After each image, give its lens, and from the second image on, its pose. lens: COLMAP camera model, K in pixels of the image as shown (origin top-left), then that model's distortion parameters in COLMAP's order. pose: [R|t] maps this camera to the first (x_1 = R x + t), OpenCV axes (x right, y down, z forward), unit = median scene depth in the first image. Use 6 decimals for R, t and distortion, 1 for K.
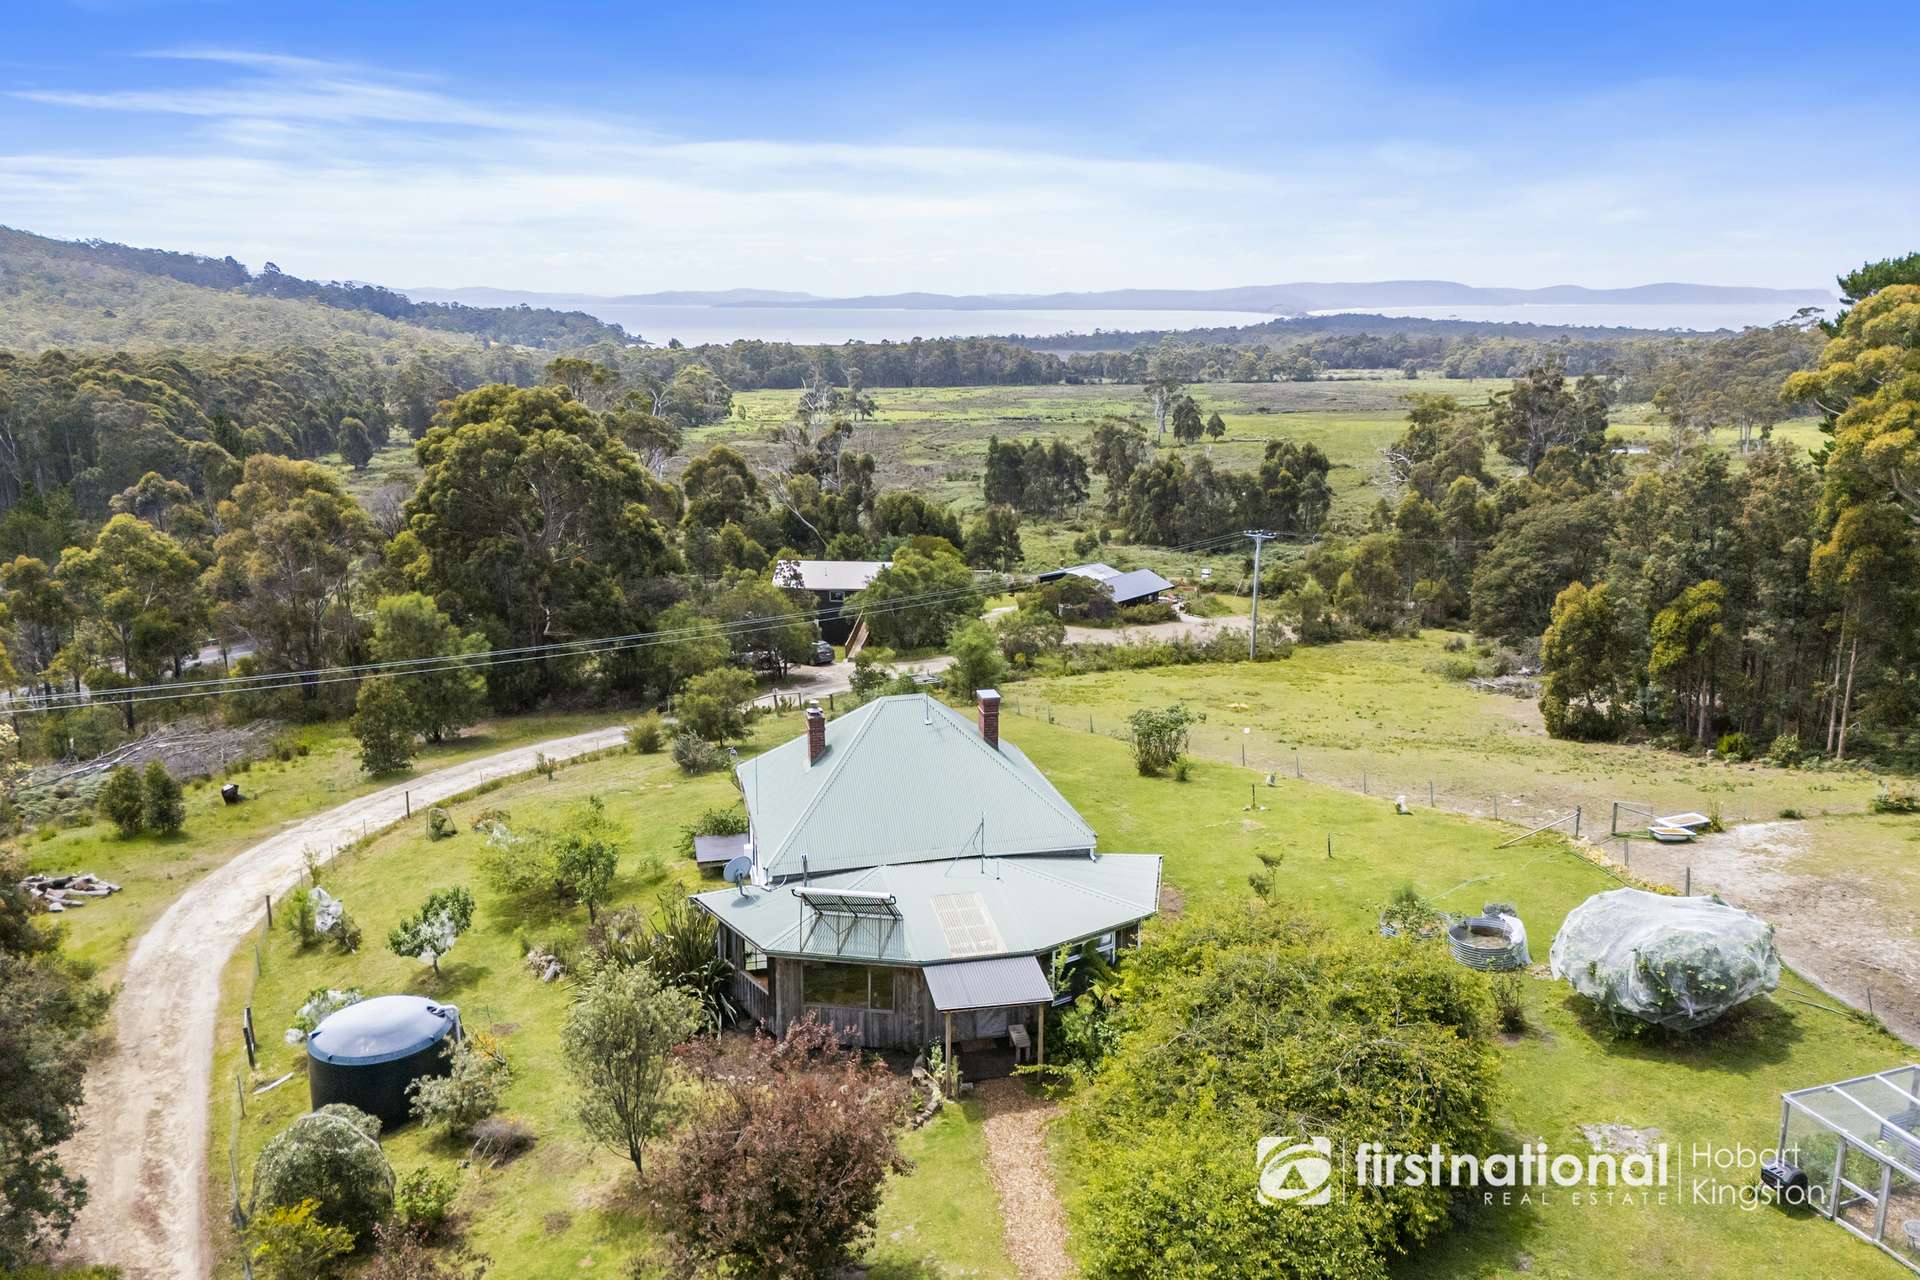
lens RADIAL K [[1458.7, 0, 957.5], [0, 1458.7, 644.7], [0, 0, 1]] dist [0.032582, -0.015912]
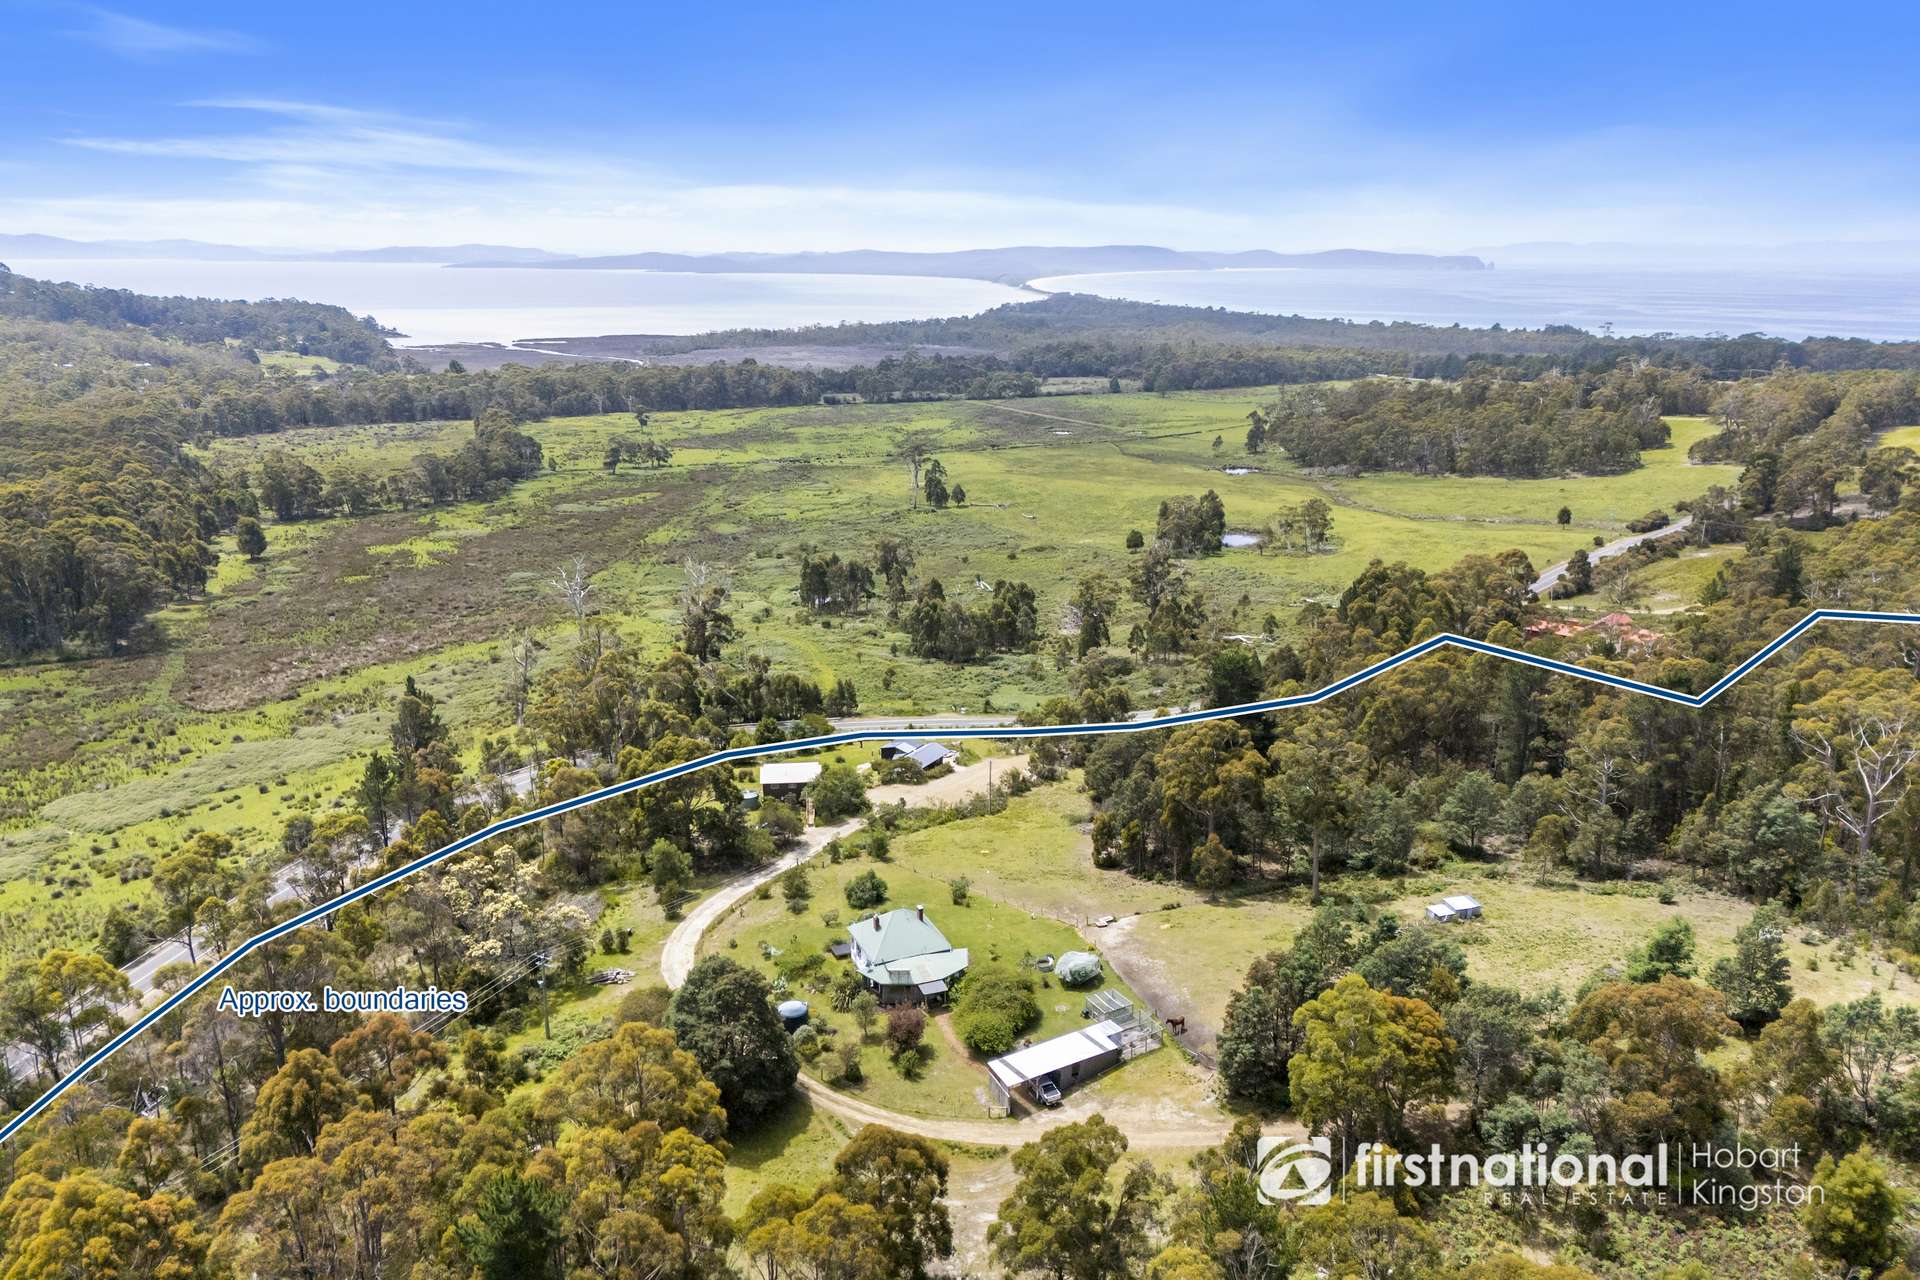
lens RADIAL K [[1458.7, 0, 961.4], [0, 1458.7, 635.6], [0, 0, 1]] dist [0.032582, -0.015912]
pose [[0.983650, -0.051205, 0.172657, -0.178272], [0.043699, 0.997938, 0.047003, -0.306448], [-0.174708, -0.038690, 0.983860, -0.986380]]
